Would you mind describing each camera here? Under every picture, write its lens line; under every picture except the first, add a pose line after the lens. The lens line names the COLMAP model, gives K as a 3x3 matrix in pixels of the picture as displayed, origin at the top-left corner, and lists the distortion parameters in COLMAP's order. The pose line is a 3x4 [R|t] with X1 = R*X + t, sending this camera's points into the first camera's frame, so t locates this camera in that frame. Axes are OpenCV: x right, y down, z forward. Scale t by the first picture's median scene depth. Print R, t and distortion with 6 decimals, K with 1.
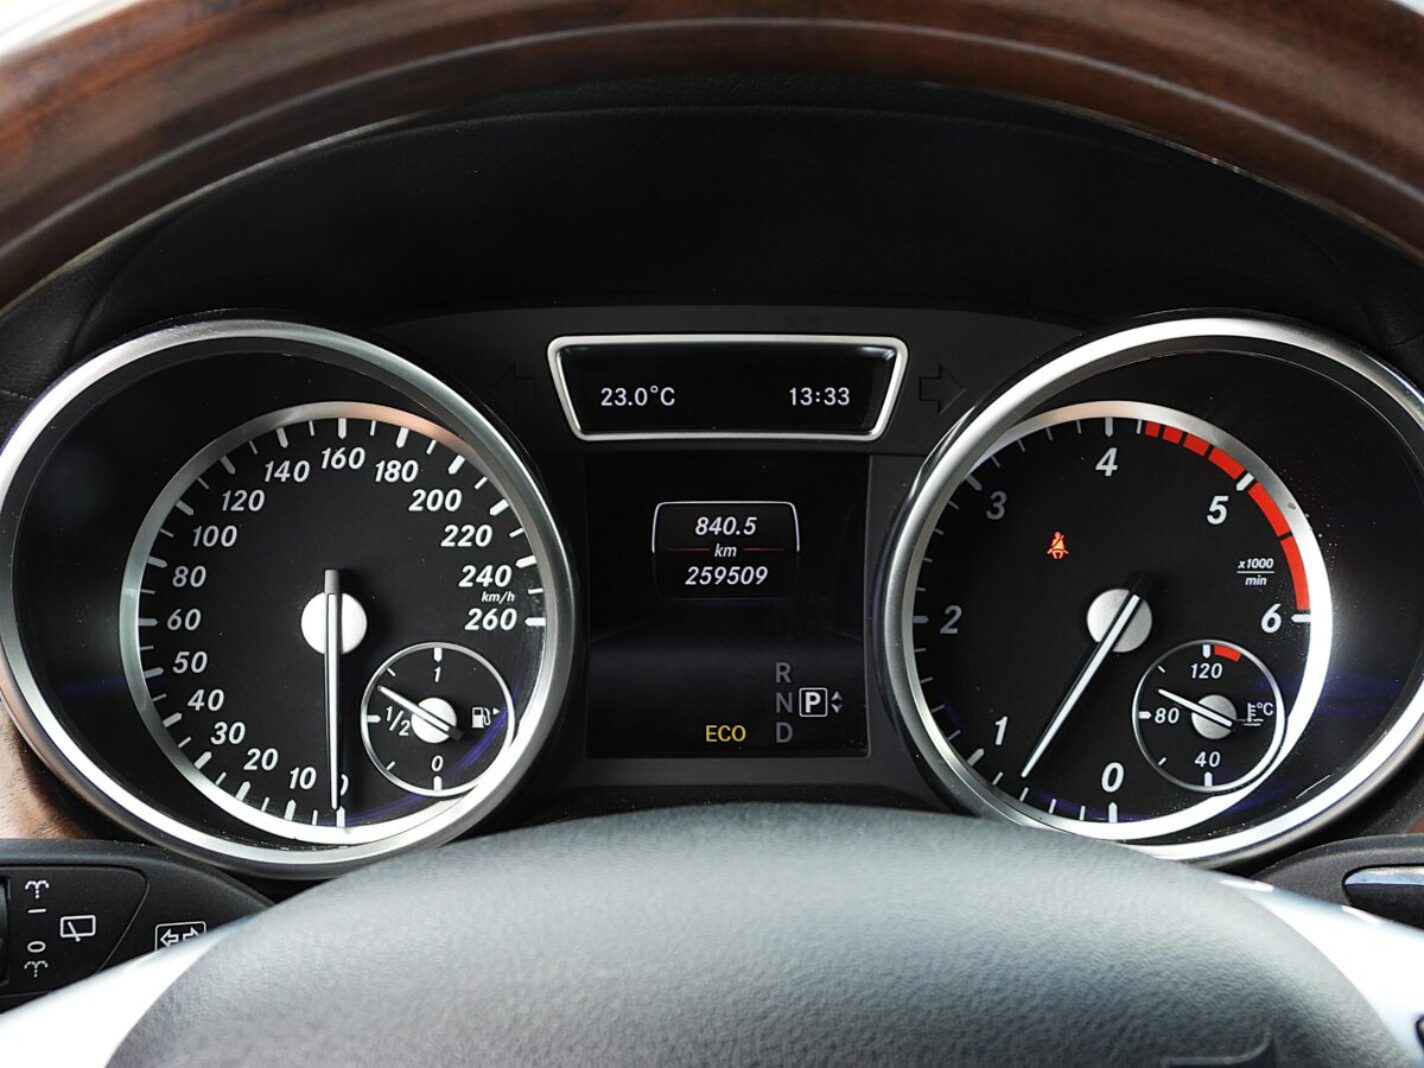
lens RADIAL K [[2098.6, 0, 711.2], [0, 2098.6, 533.6], [0, 0, 1]] dist [-0.042289, 0.000000]
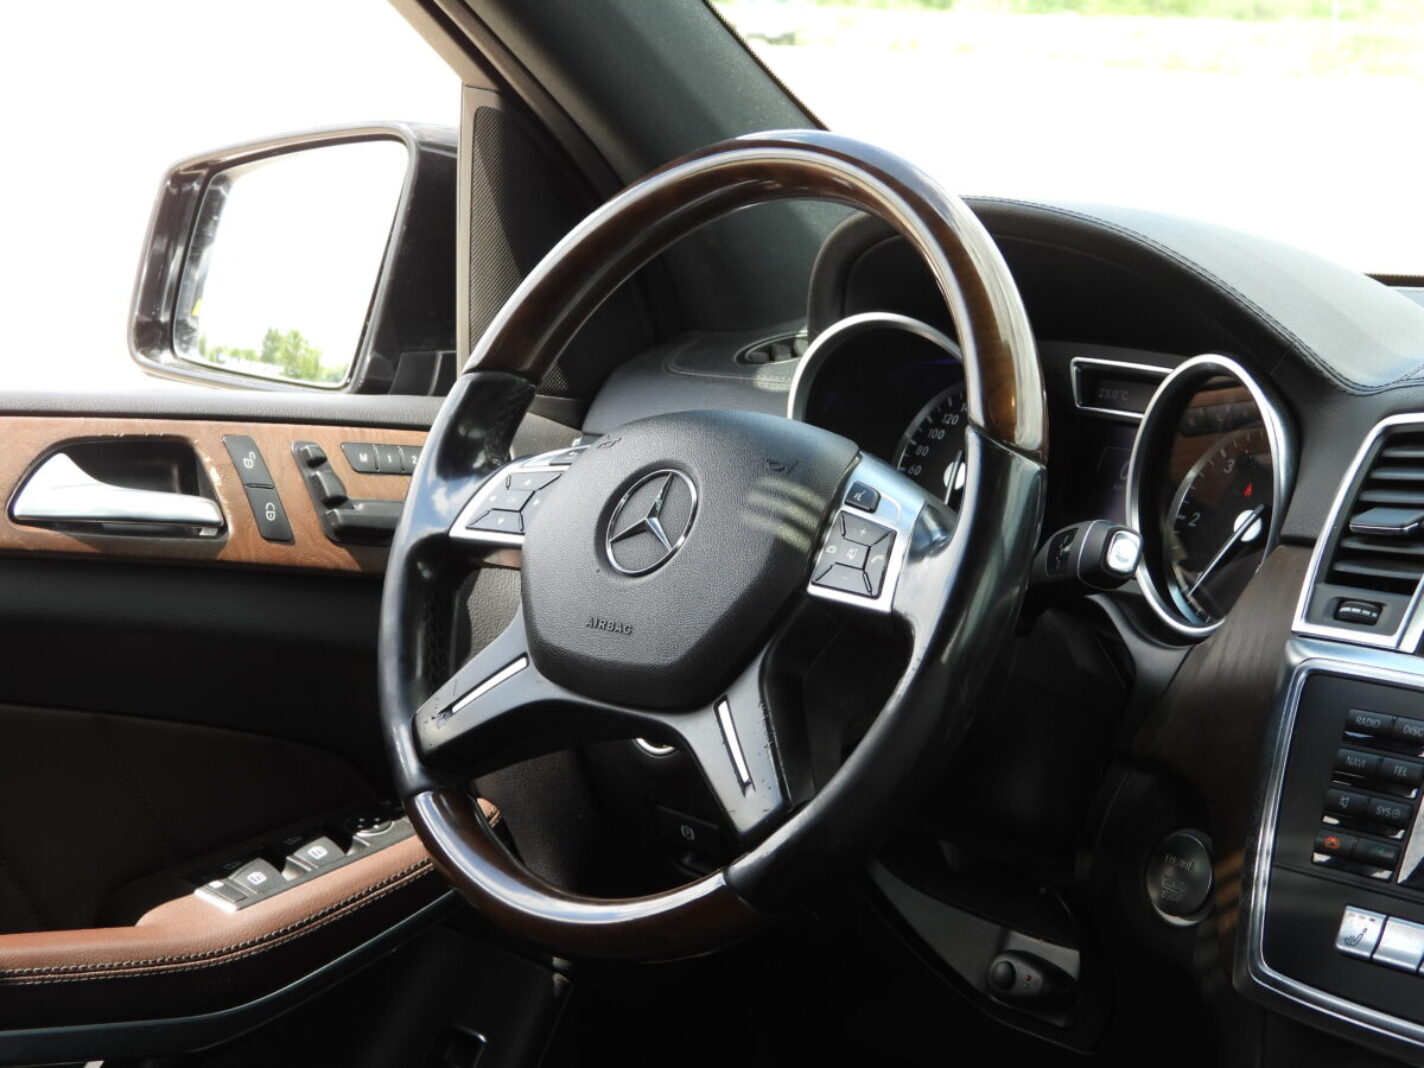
lens RADIAL K [[3388.6, 0, 715.6], [0, 3388.6, 524.6], [0, 0, 1]] dist [-0.129247, 0.000000]
pose [[0.657861, 0.133559, -0.741203, 2.140903], [-0.261791, 0.963334, -0.058769, 0.345642], [0.706176, 0.232702, 0.668704, -1.400205]]
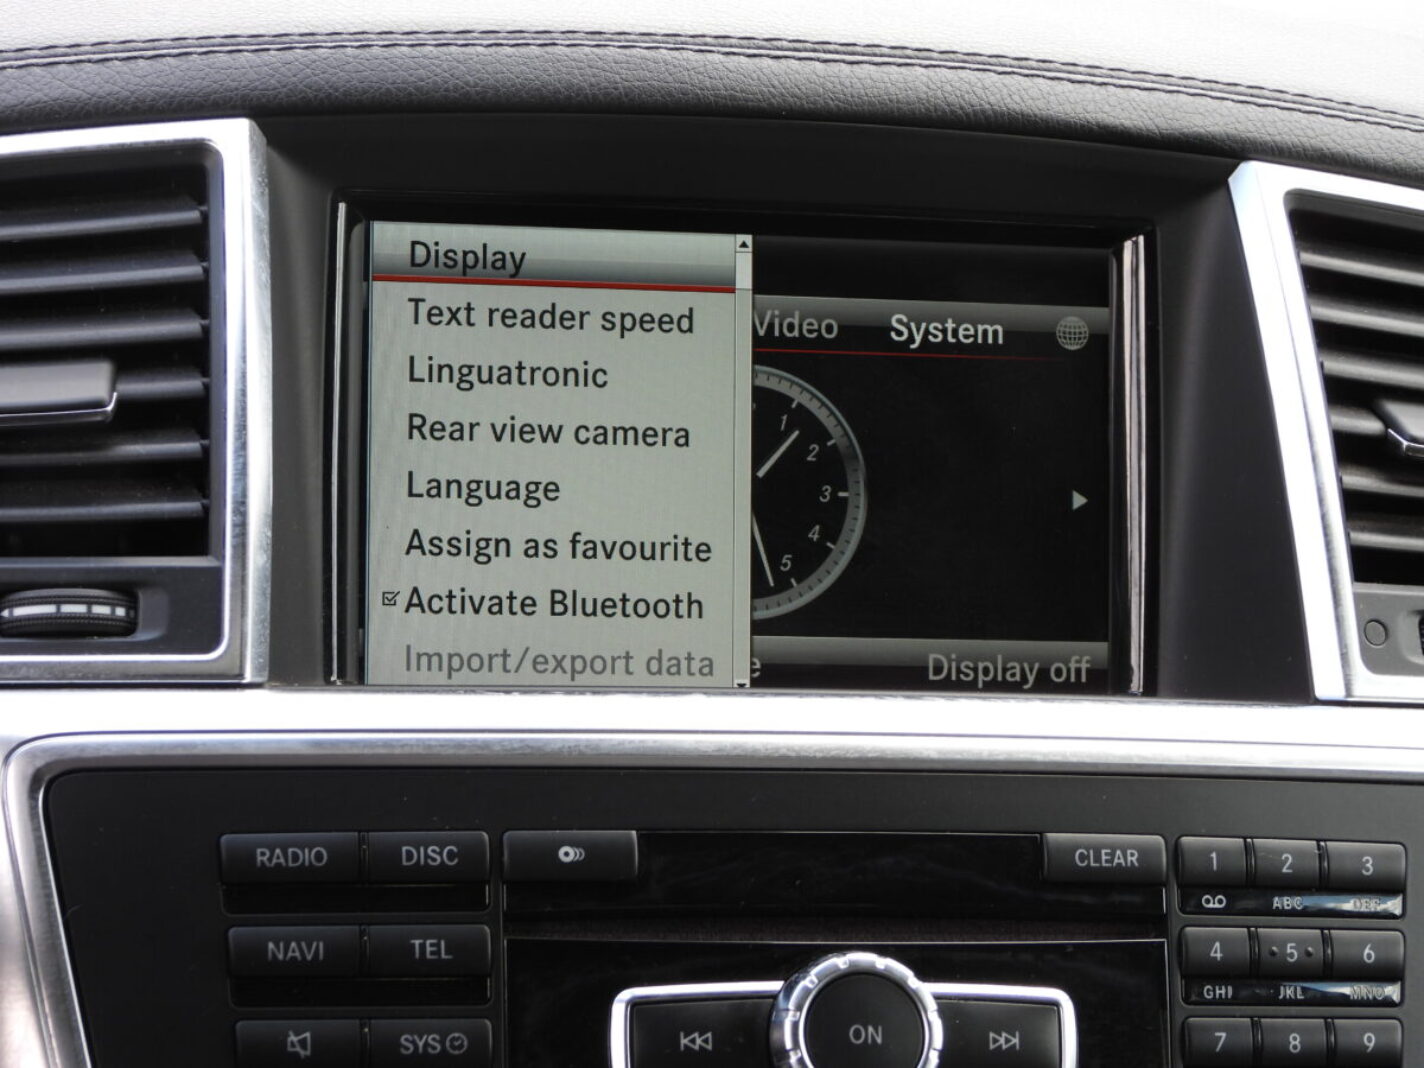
lens RADIAL K [[4858.2, 0, 711.8], [0, 4858.2, 536.2], [0, 0, 1]] dist [-0.269226, 0.000000]
pose [[0.976019, 0.021224, 0.216648, 0.350049], [-0.000688, 0.995531, -0.094428, 0.255615], [-0.217684, 0.092015, 0.971672, -0.938200]]
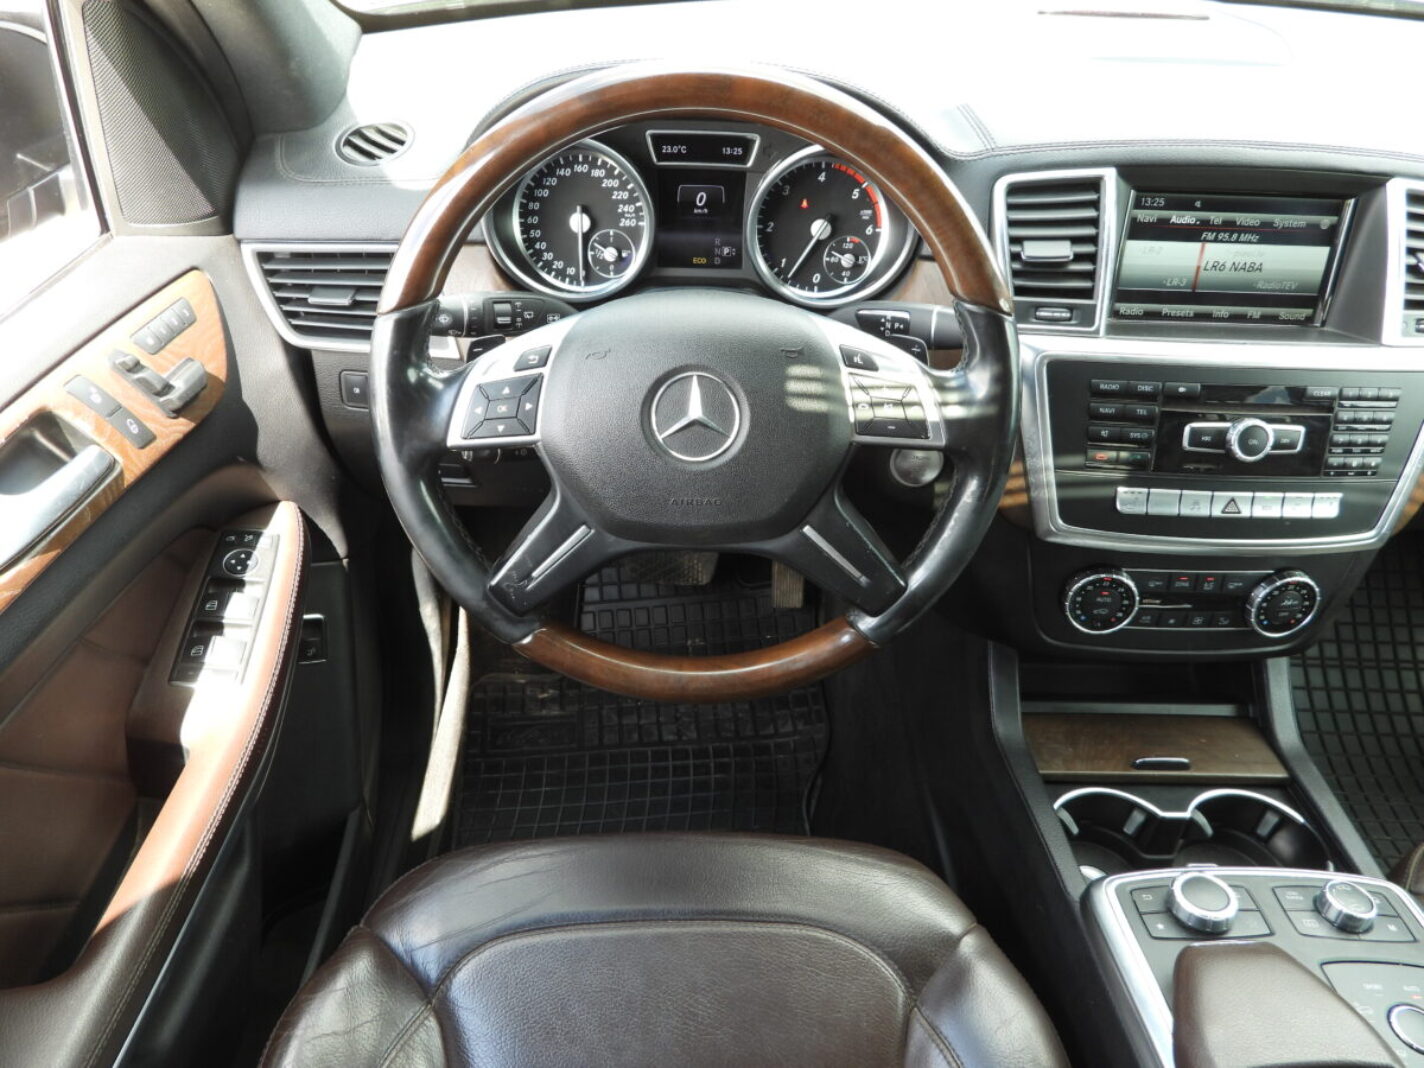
lens RADIAL K [[1015.0, 0, 716.9], [0, 1015.0, 535.6], [0, 0, 1]] dist [-0.016063, 0.009113]
pose [[0.999518, 0.027705, 0.013996, 0.023914], [-0.030951, 0.923615, 0.382070, -0.114494], [-0.002342, -0.382319, 0.924027, -0.630220]]
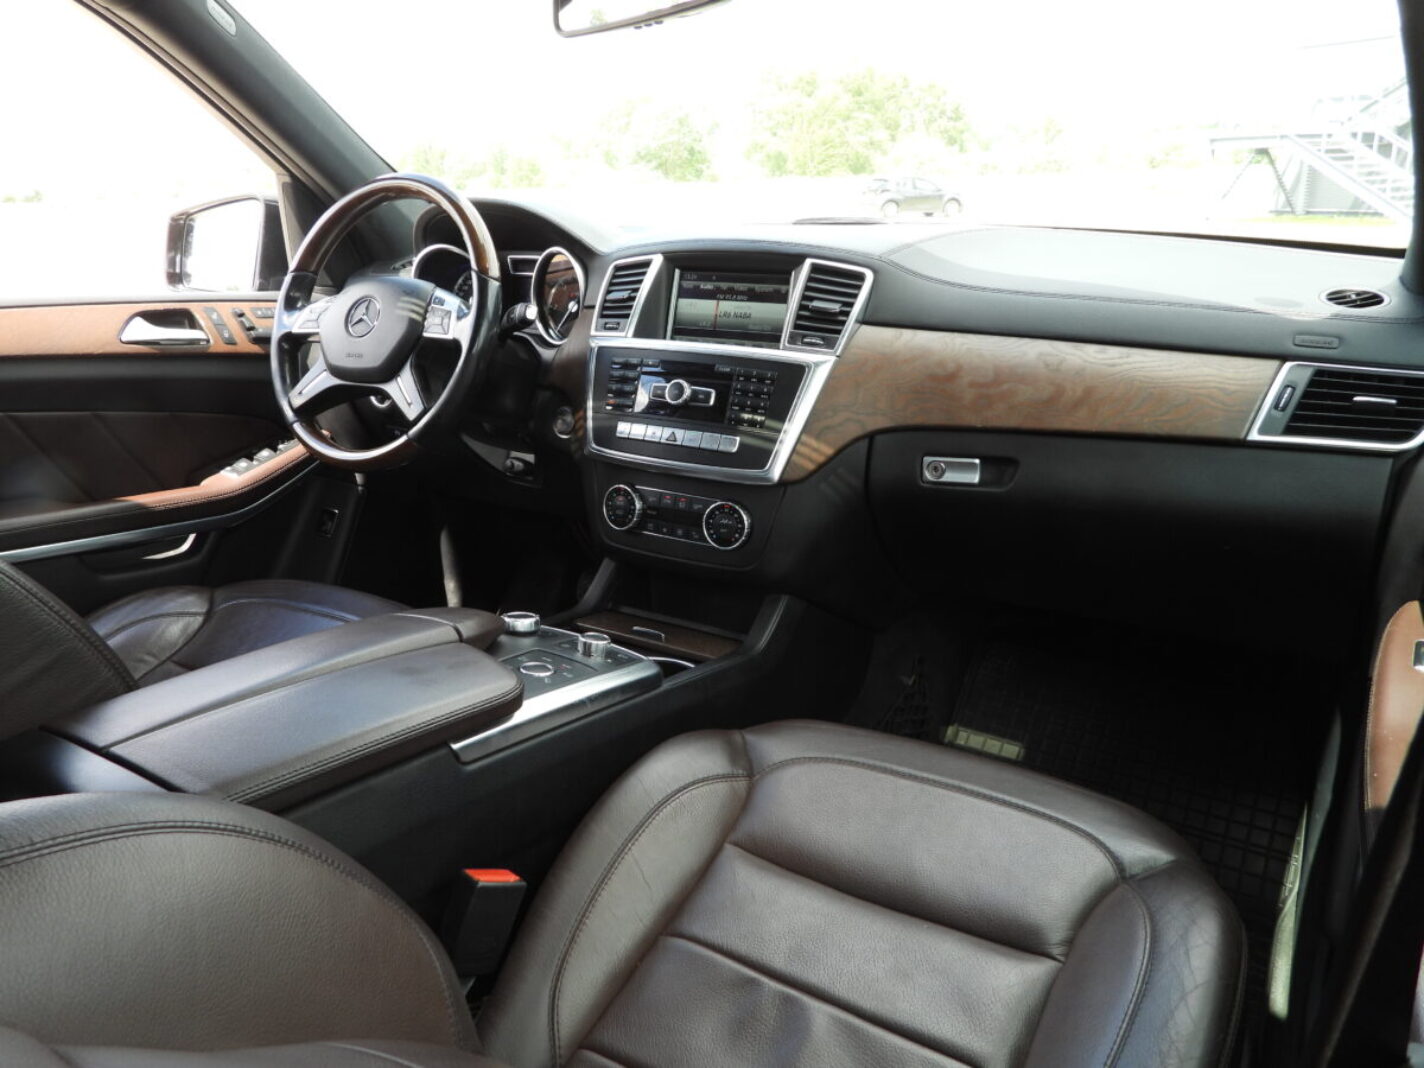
lens RADIAL K [[1015.0, 0, 713.2], [0, 1015.0, 527.4], [0, 0, 1]] dist [-0.016063, 0.009113]
pose [[0.849724, 0.155598, -0.503745, 2.003857], [-0.149987, 0.987321, 0.051966, 0.434465], [0.505444, 0.031398, 0.862288, -1.187892]]
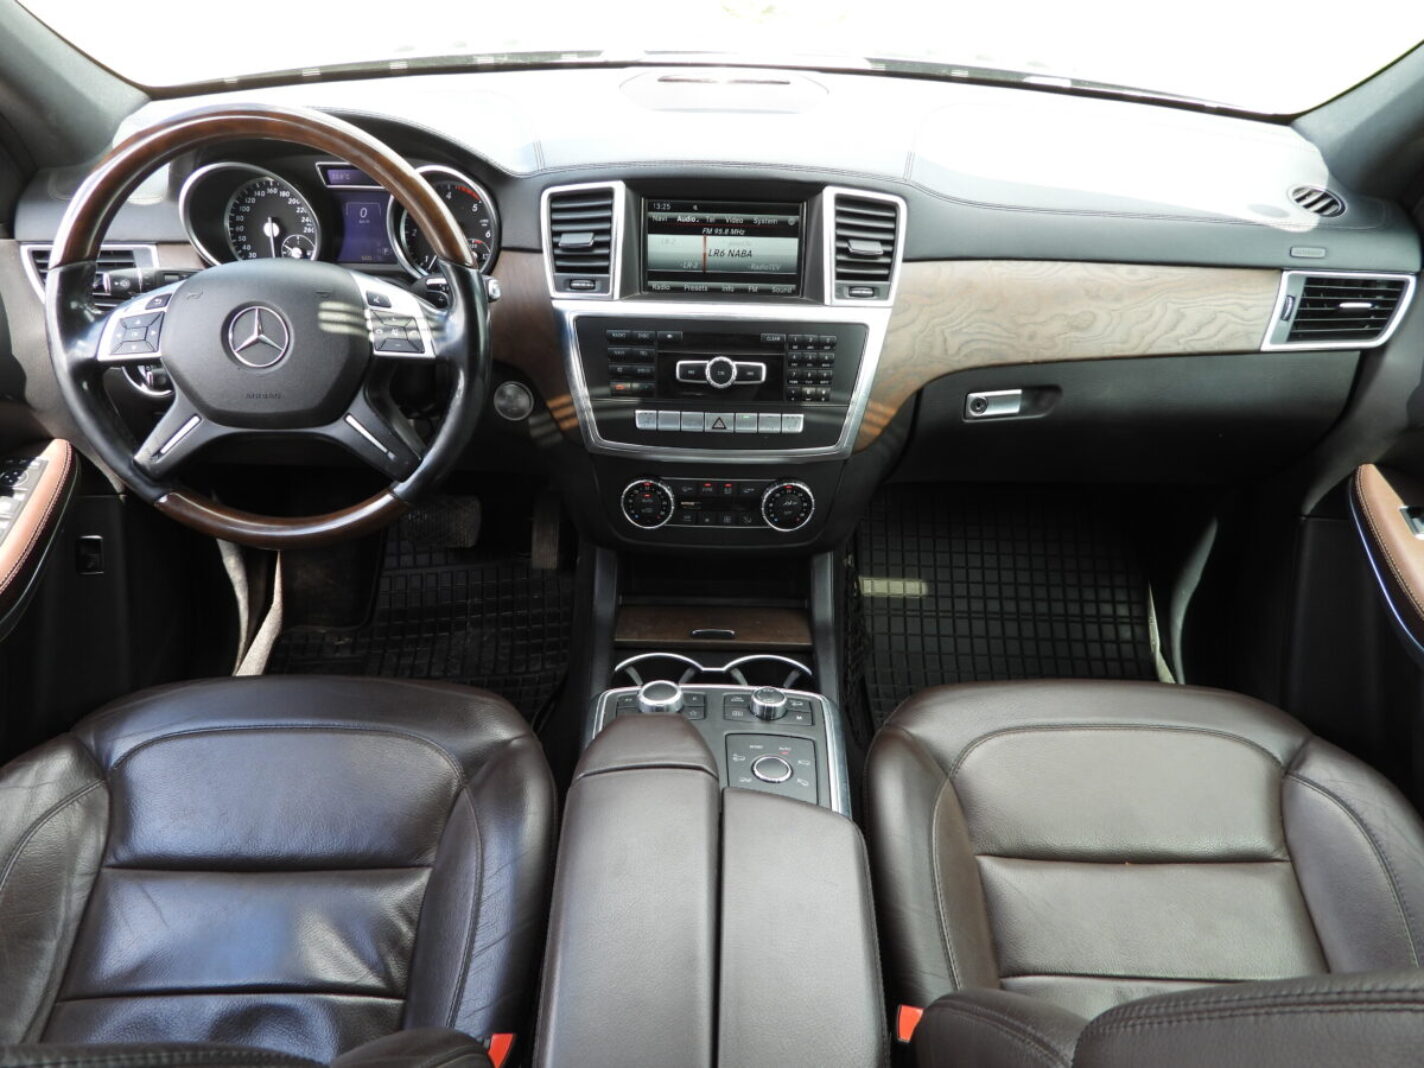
lens RADIAL K [[1015.0, 0, 712.4], [0, 1015.0, 535.1], [0, 0, 1]] dist [-0.016063, 0.009113]
pose [[0.999643, 0.026583, -0.002765, 0.763120], [-0.024400, 0.949958, 0.311422, -0.032320], [0.010905, -0.311244, 0.950268, -1.206661]]
